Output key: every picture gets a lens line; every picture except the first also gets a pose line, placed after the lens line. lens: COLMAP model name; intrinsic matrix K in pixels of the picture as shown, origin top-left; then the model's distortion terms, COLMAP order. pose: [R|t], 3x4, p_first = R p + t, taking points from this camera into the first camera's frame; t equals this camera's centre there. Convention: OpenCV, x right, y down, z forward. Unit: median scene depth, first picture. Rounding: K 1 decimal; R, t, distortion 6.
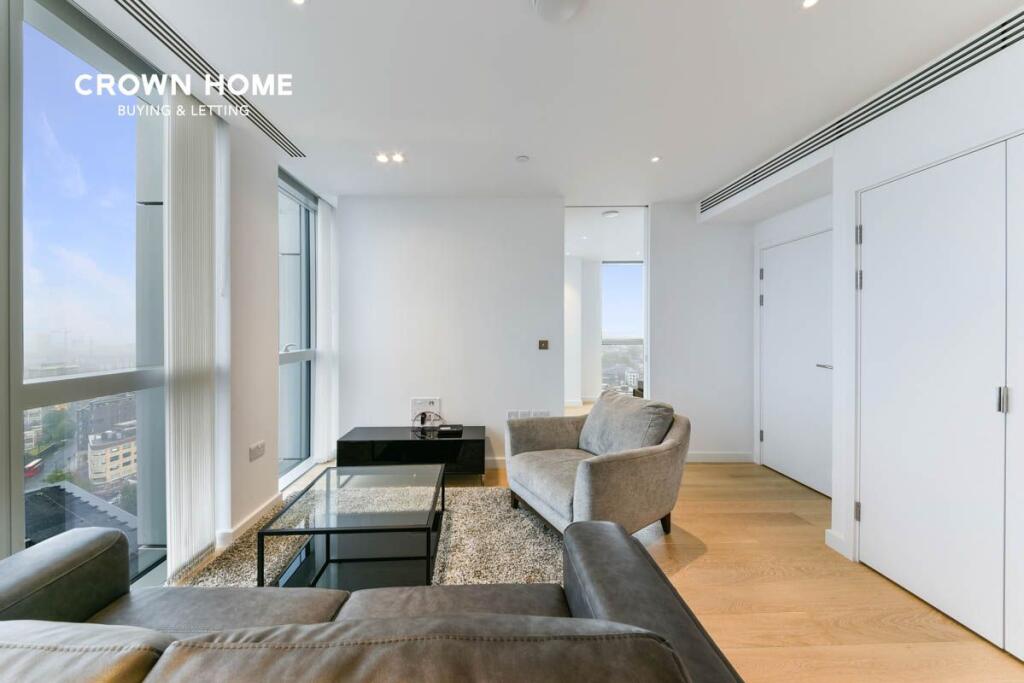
lens RADIAL K [[362.9, 0, 506.8], [0, 362.9, 331.3], [0, 0, 1]] dist [0.002754, -0.000131]
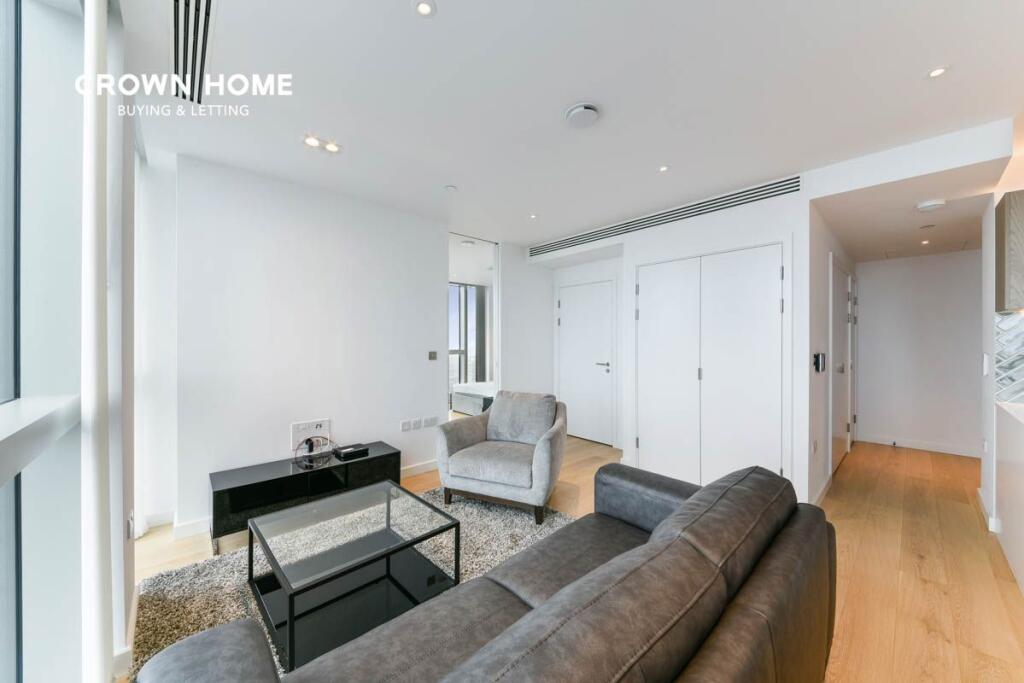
lens RADIAL K [[362.9, 0, 510.6], [0, 362.9, 344.0], [0, 0, 1]] dist [0.002754, -0.000131]
pose [[0.745353, -0.004163, 0.666657, -0.474769], [0.005029, 0.999987, 0.000621, 0.002084], [-0.666651, 0.002890, 0.745364, 0.042178]]
